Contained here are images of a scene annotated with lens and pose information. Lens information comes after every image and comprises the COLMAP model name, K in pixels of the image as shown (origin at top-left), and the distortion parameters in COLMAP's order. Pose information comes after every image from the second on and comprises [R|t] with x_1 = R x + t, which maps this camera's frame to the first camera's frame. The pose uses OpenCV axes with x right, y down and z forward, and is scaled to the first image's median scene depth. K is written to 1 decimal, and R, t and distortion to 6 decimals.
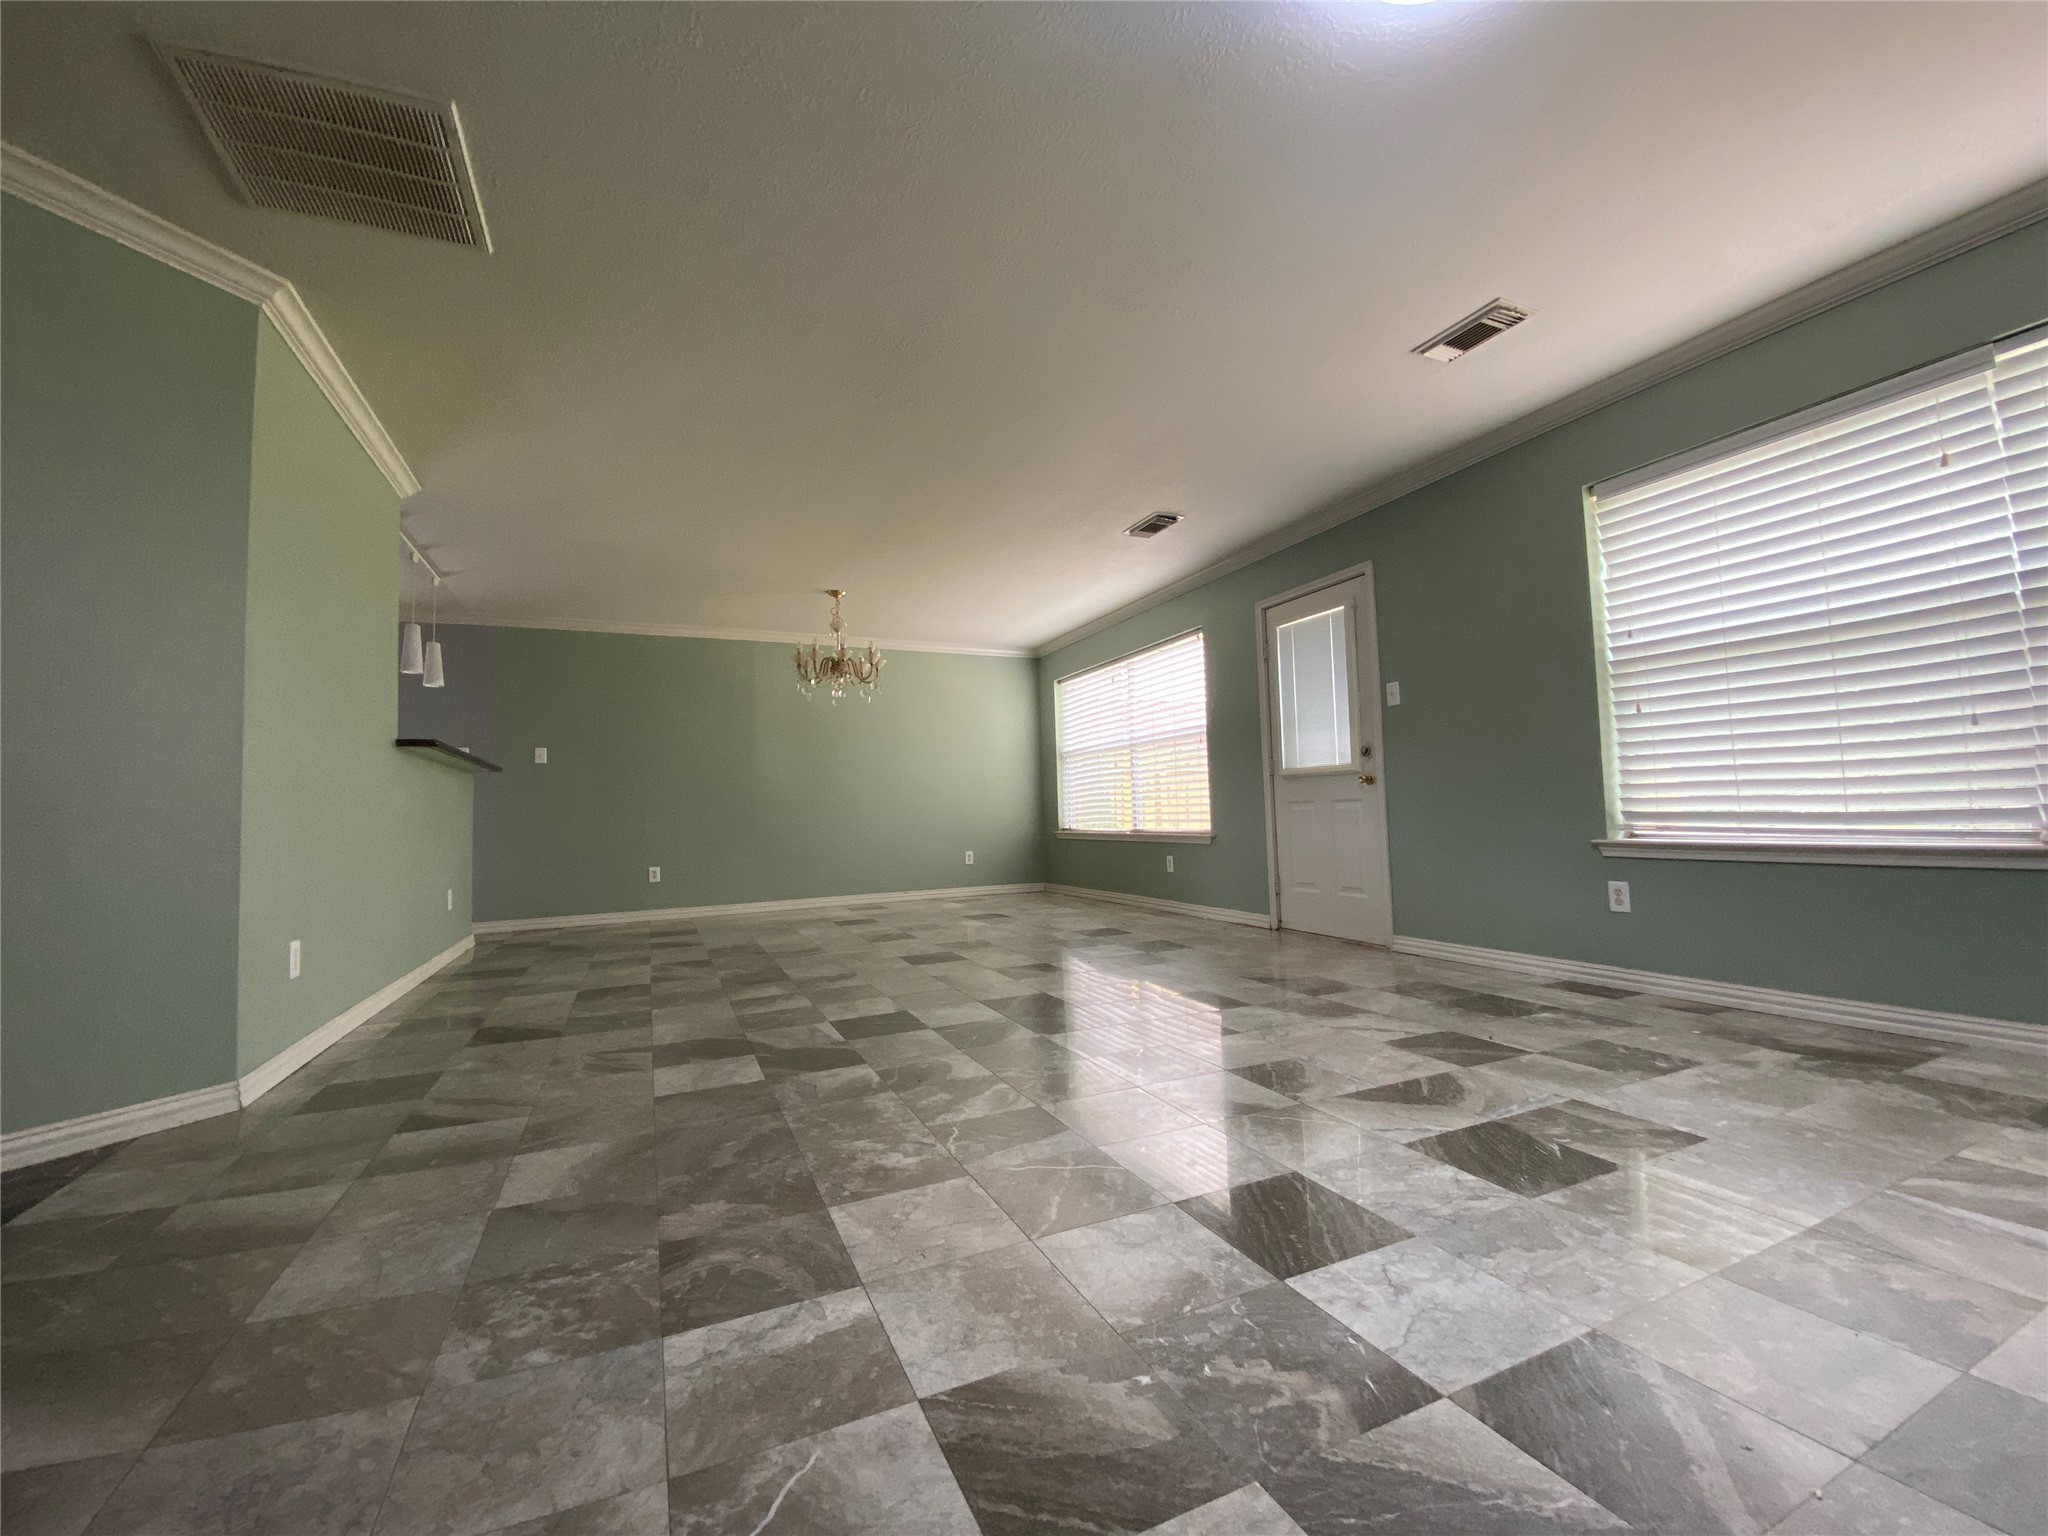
lens RADIAL K [[829.5, 0, 1008.4], [0, 829.5, 765.0], [0, 0, 1]] dist [-0.020612, -0.003290]
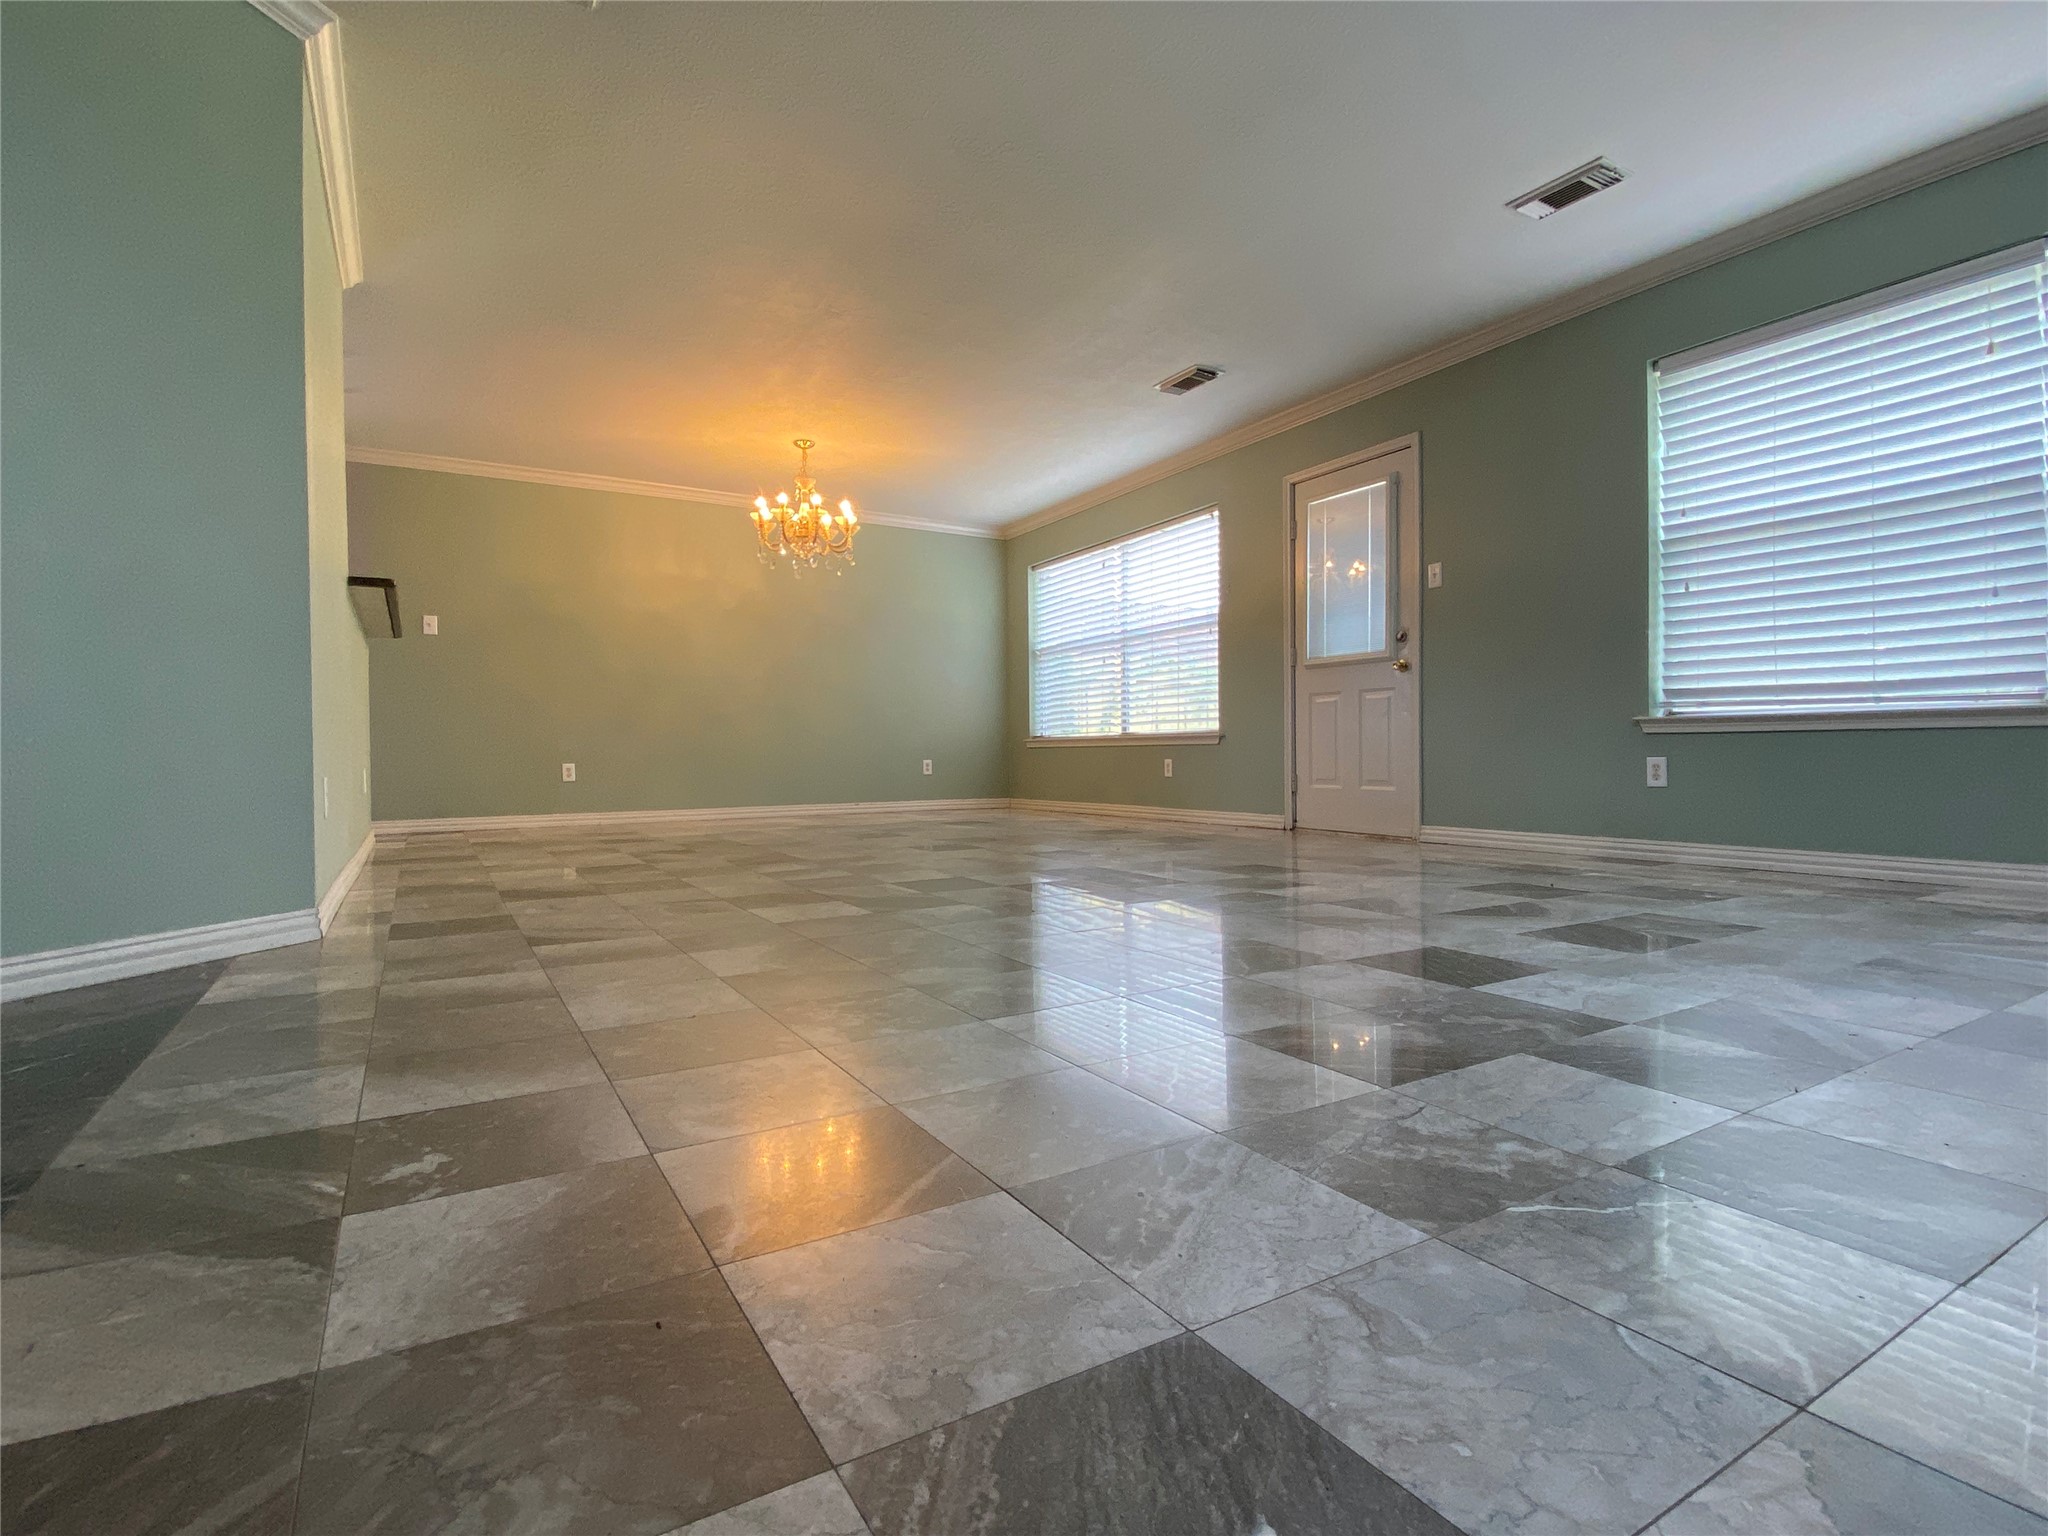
lens RADIAL K [[991.0, 0, 1024.5], [0, 991.0, 759.8], [0, 0, 1]] dist [-0.018625, 0.000273]
pose [[0.992725, 0.016942, 0.119209, -0.180404], [-0.025297, 0.997301, 0.068929, 0.078333], [-0.117719, -0.071443, 0.990474, -0.121506]]
